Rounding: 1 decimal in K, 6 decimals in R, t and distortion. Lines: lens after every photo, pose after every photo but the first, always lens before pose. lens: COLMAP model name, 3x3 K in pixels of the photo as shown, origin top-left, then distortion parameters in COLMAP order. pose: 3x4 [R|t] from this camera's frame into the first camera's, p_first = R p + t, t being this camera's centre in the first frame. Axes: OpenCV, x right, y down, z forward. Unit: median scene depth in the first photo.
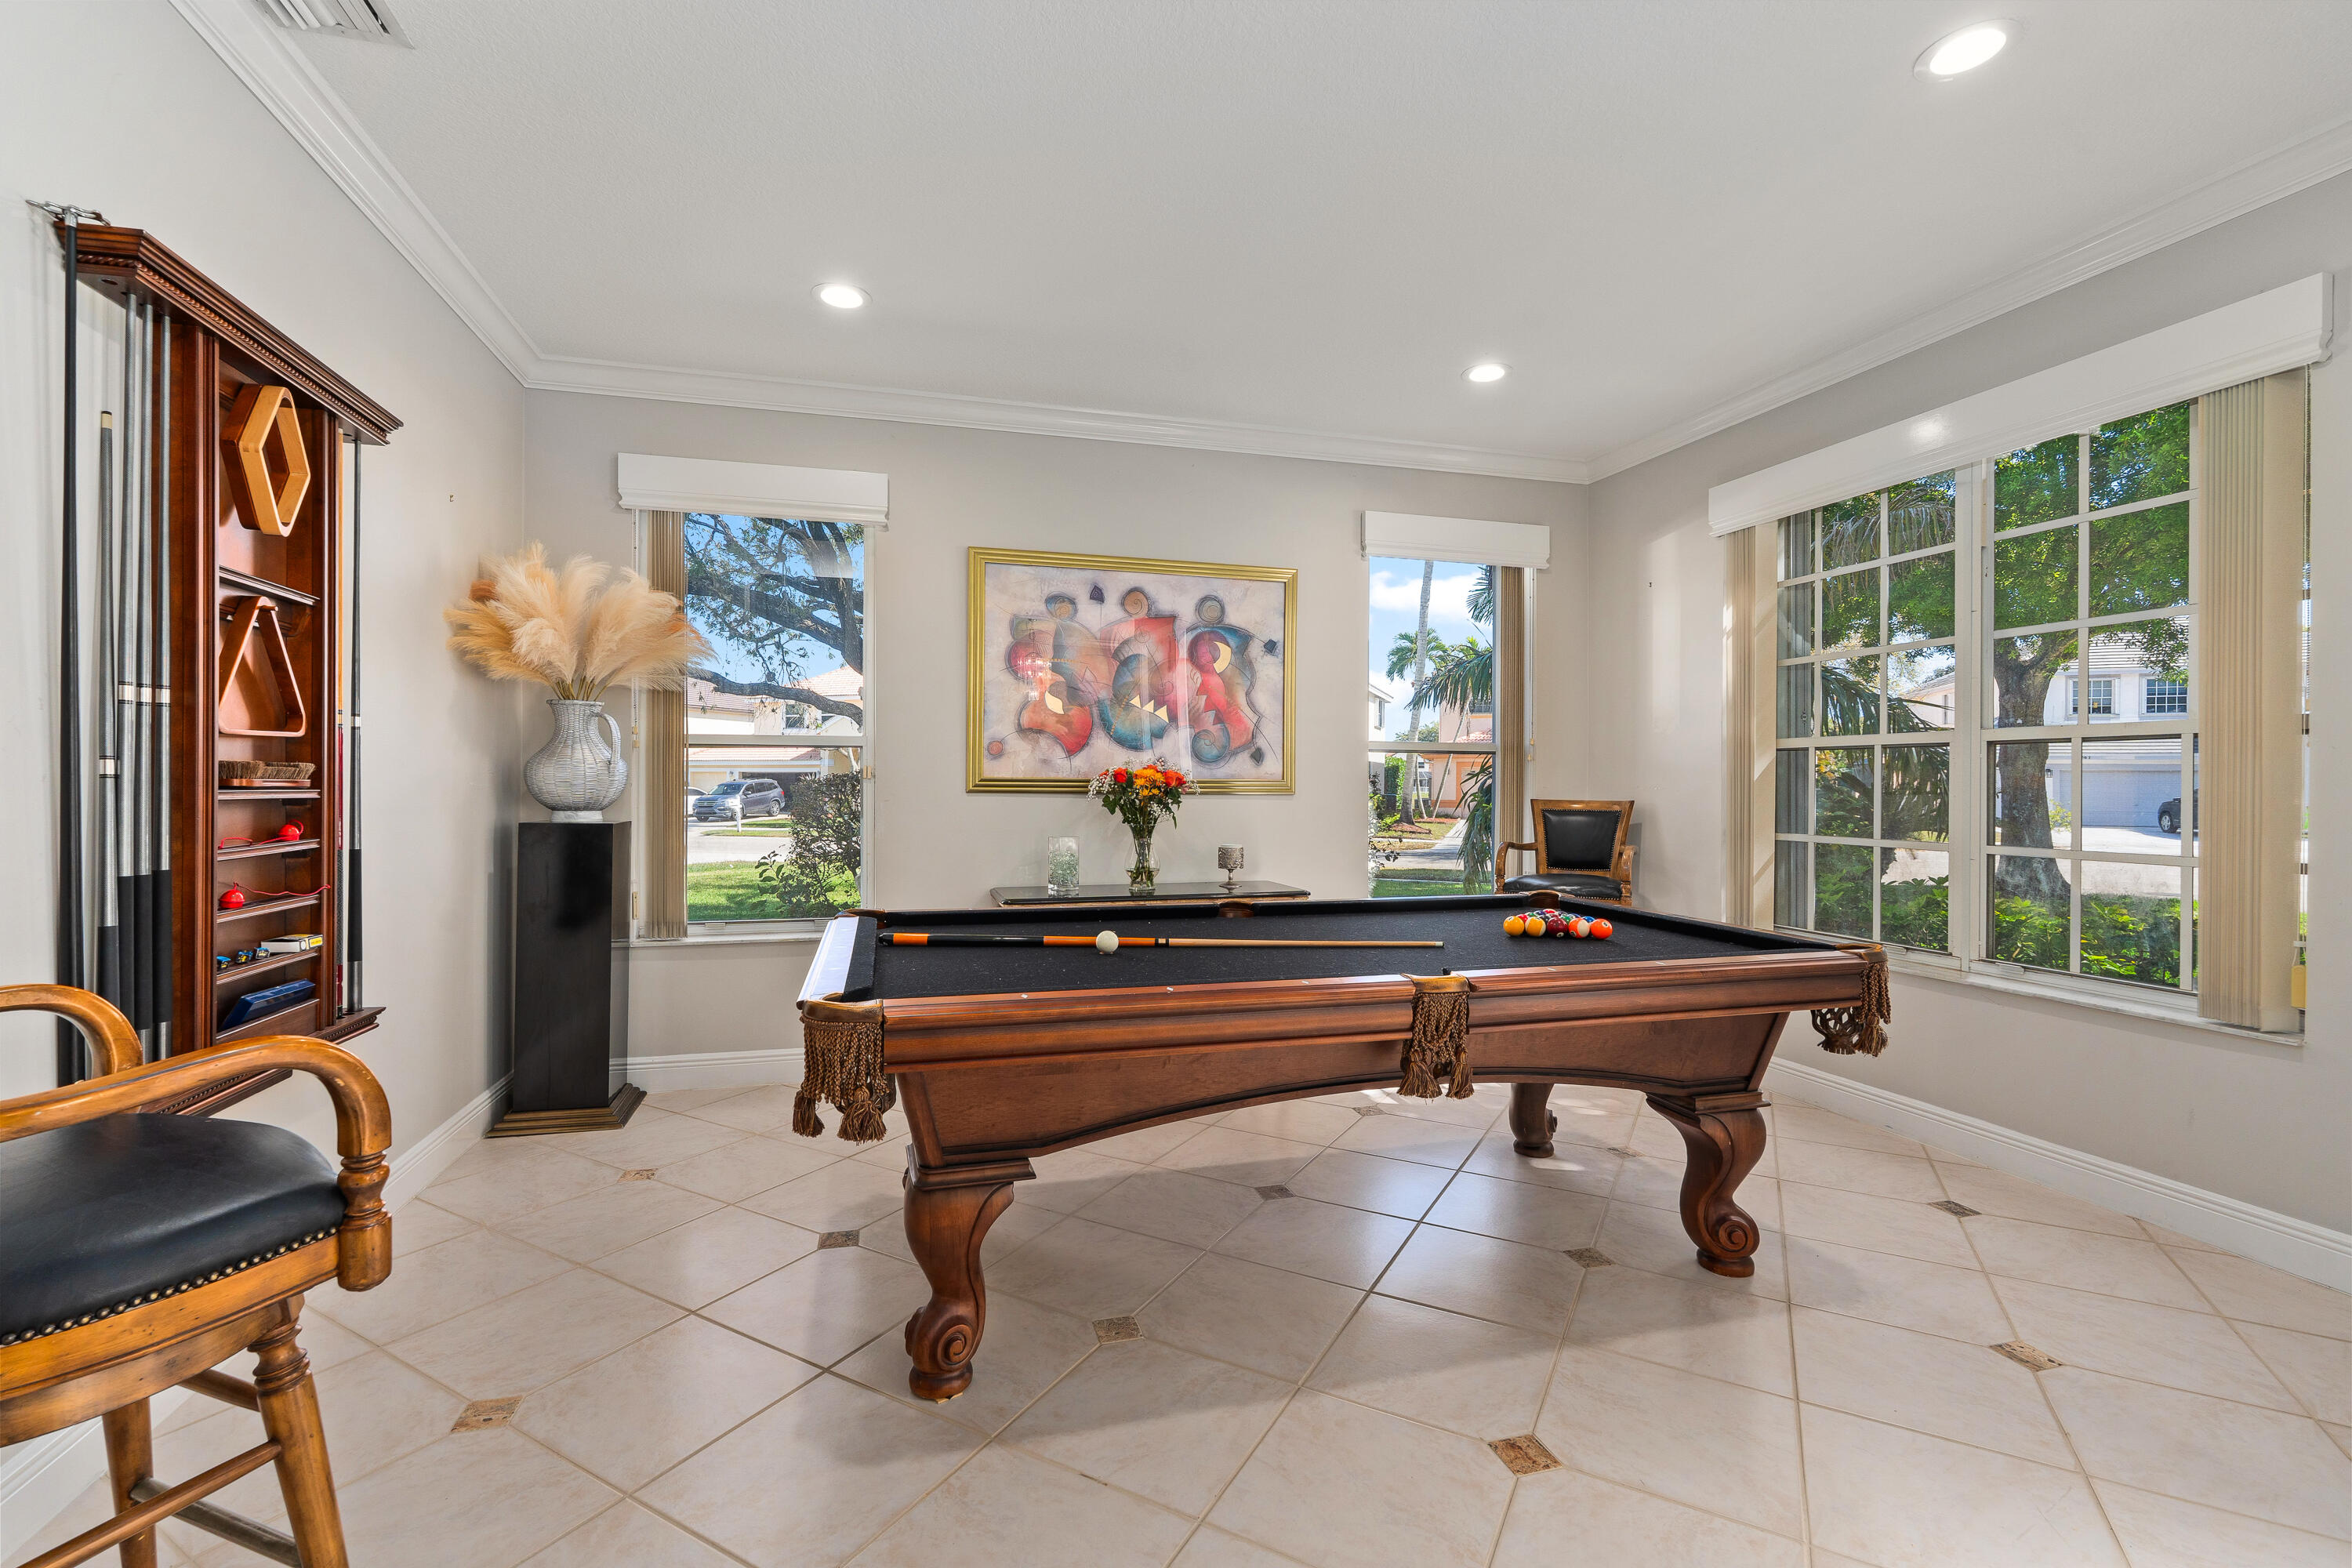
lens RADIAL K [[1033.0, 0, 1158.2], [0, 1033.0, 787.6], [0, 0, 1]] dist [-0.008751, 0.003159]
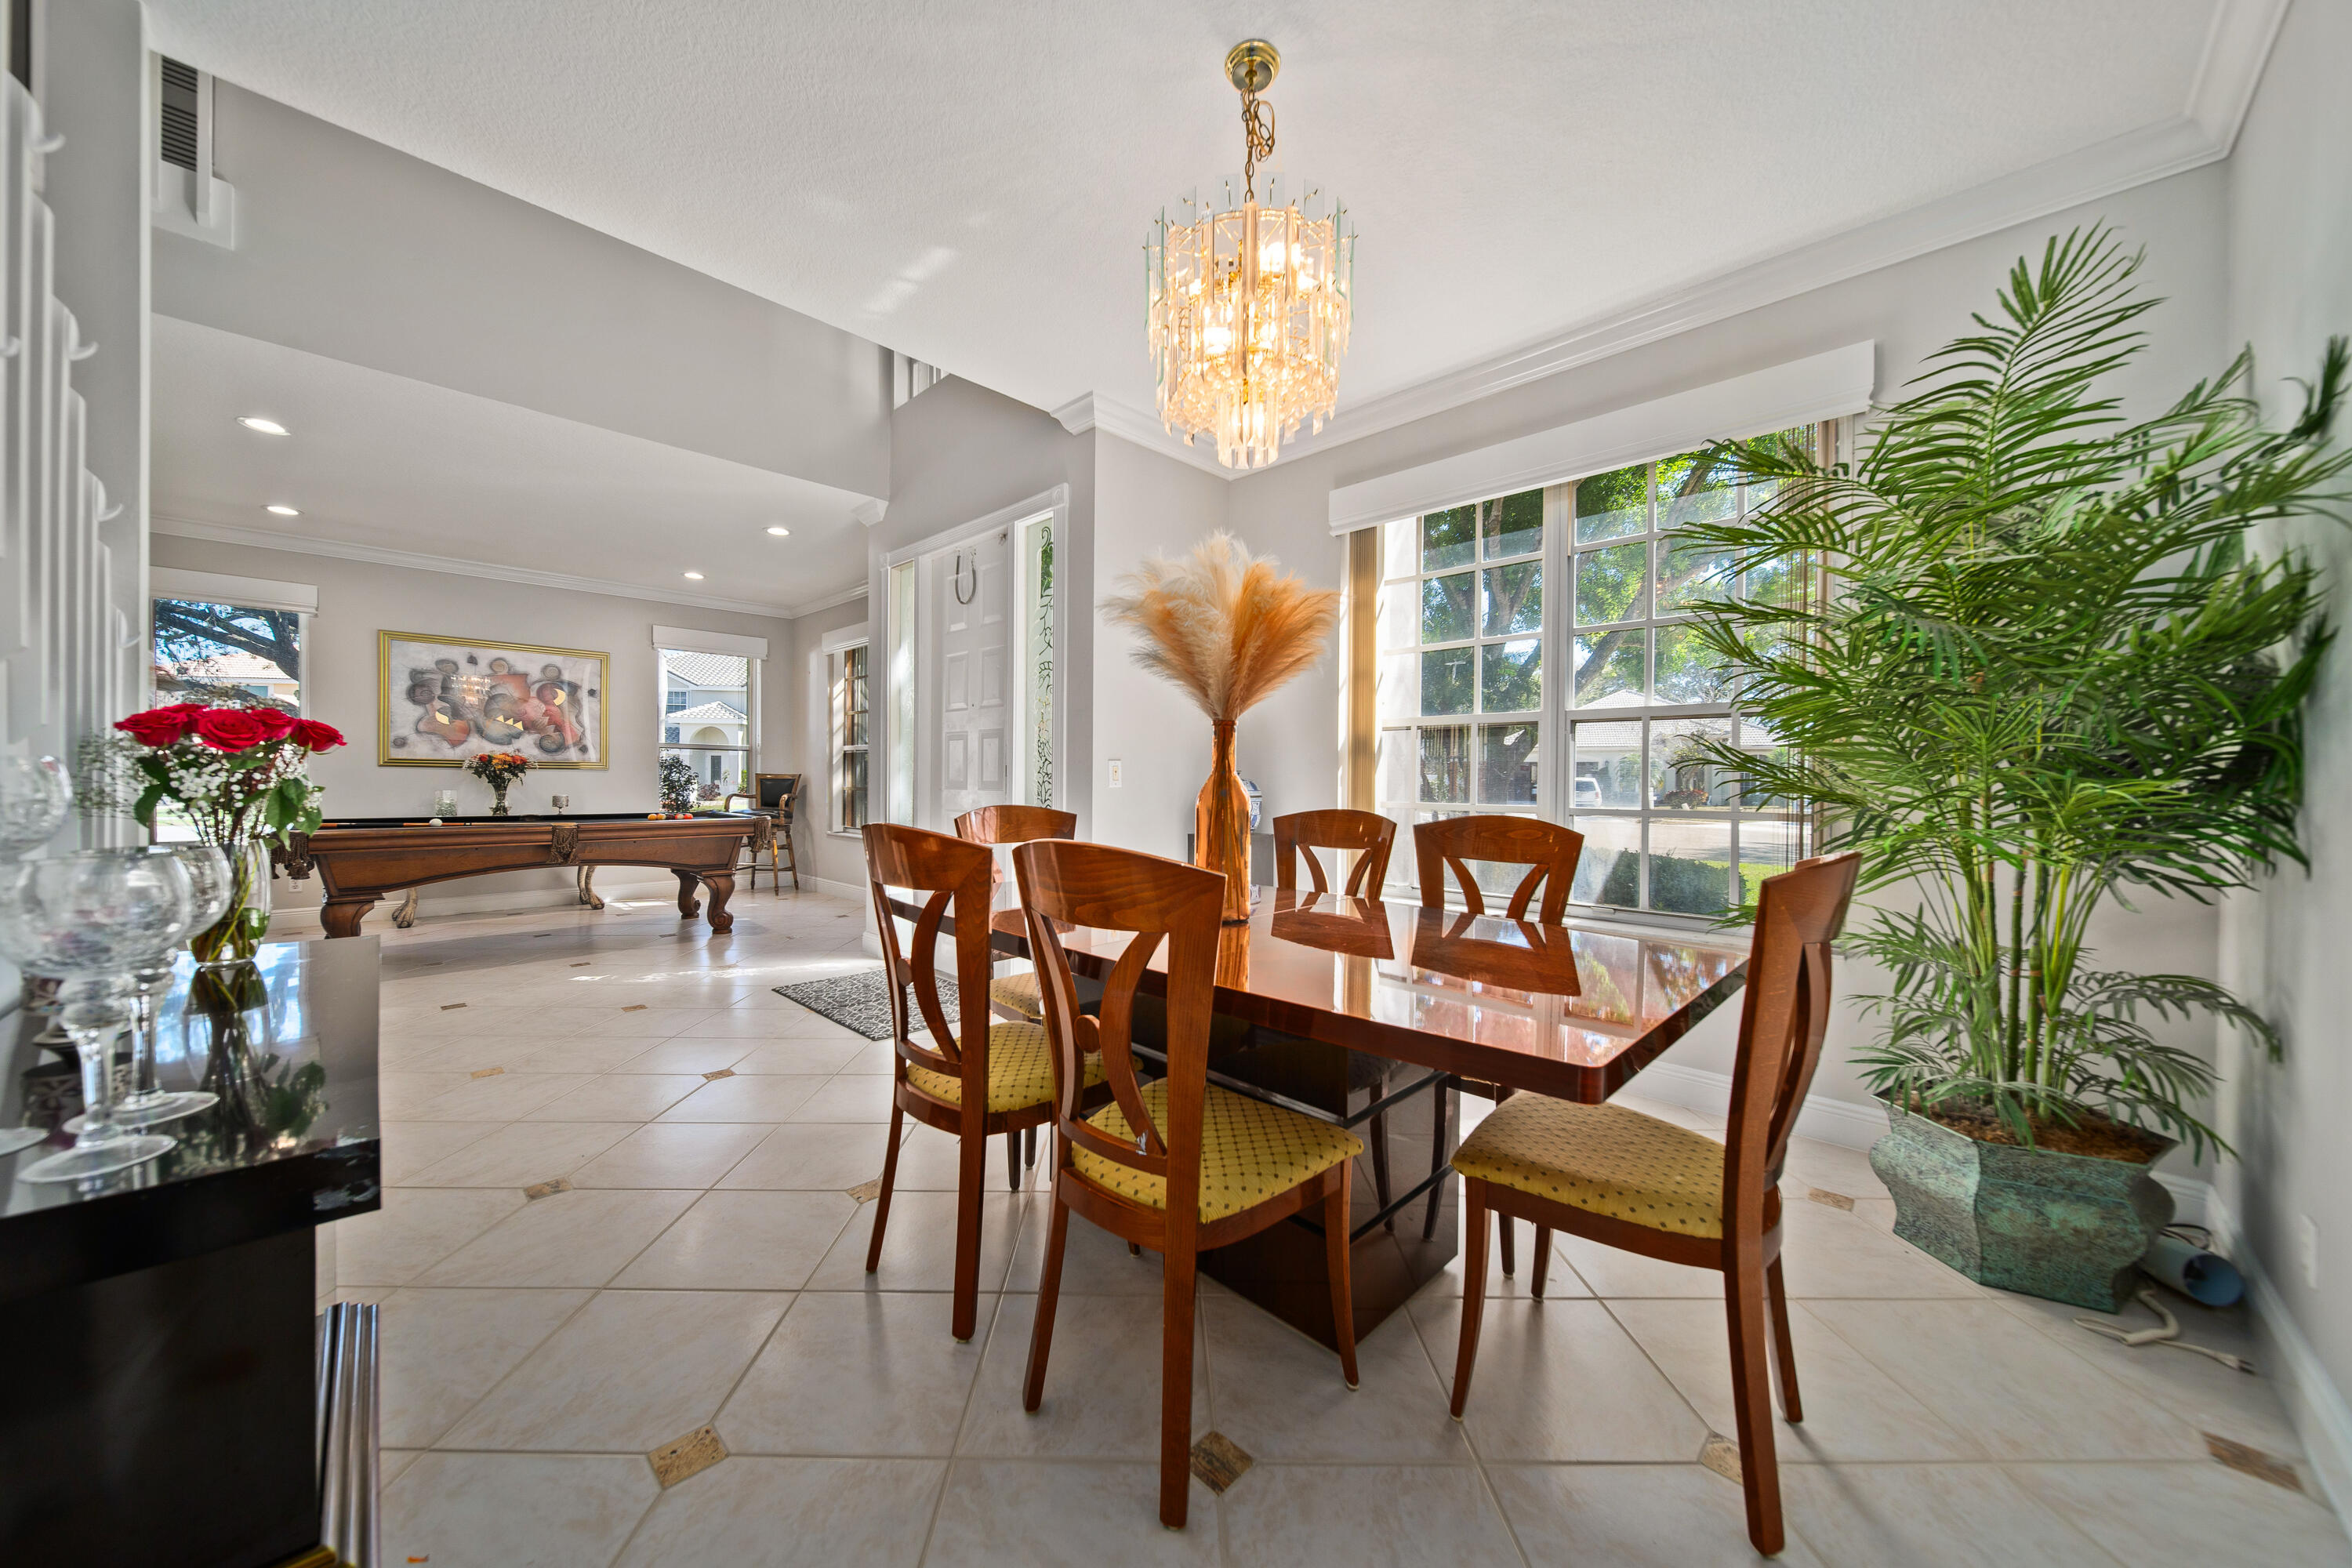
lens RADIAL K [[820.4, 0, 1154.2], [0, 820.4, 781.2], [0, 0, 1]] dist [-0.001912, -0.000679]
pose [[0.862861, 0.000367, 0.505441, 0.256496], [-0.001768, 0.999996, 0.002294, 0.024771], [-0.505438, -0.002873, 0.862858, -0.900122]]
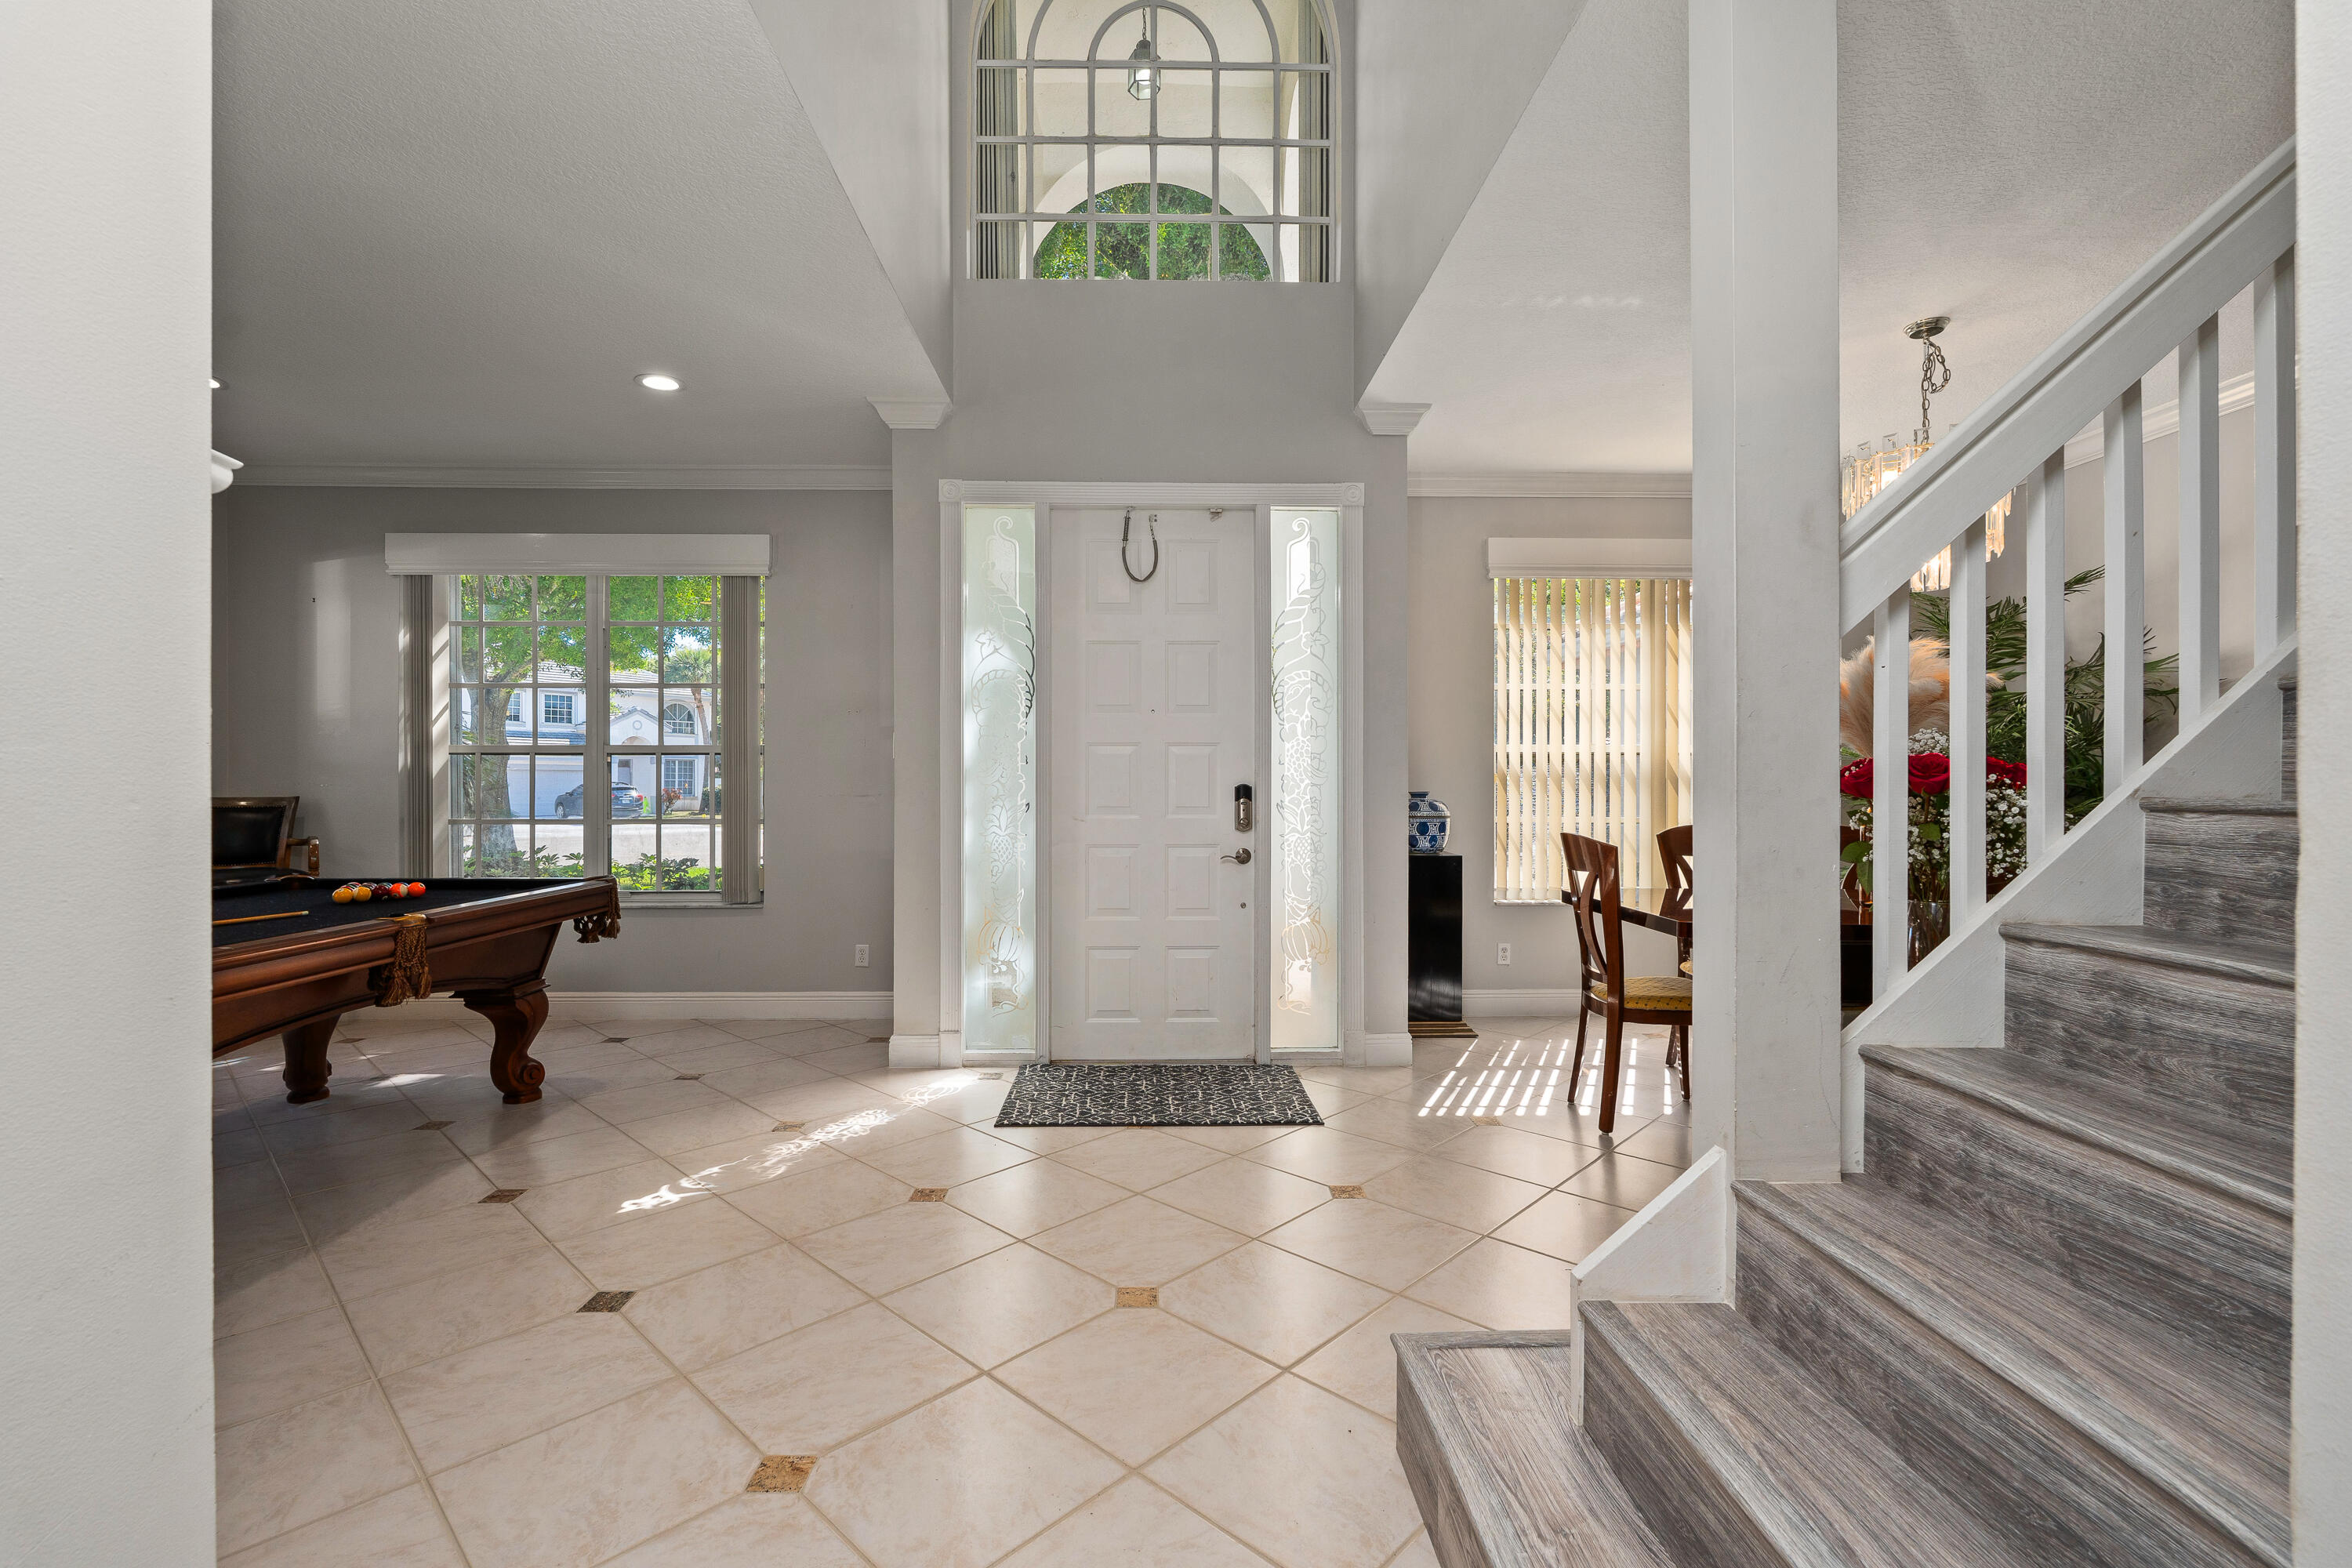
lens RADIAL K [[1033.0, 0, 1176.3], [0, 1033.0, 785.6], [0, 0, 1]] dist [-0.008751, 0.003159]
pose [[0.237795, -0.006052, 0.971297, -0.401872], [0.005408, 0.999973, 0.004907, 0.001113], [-0.971300, 0.004086, 0.237821, -0.171712]]
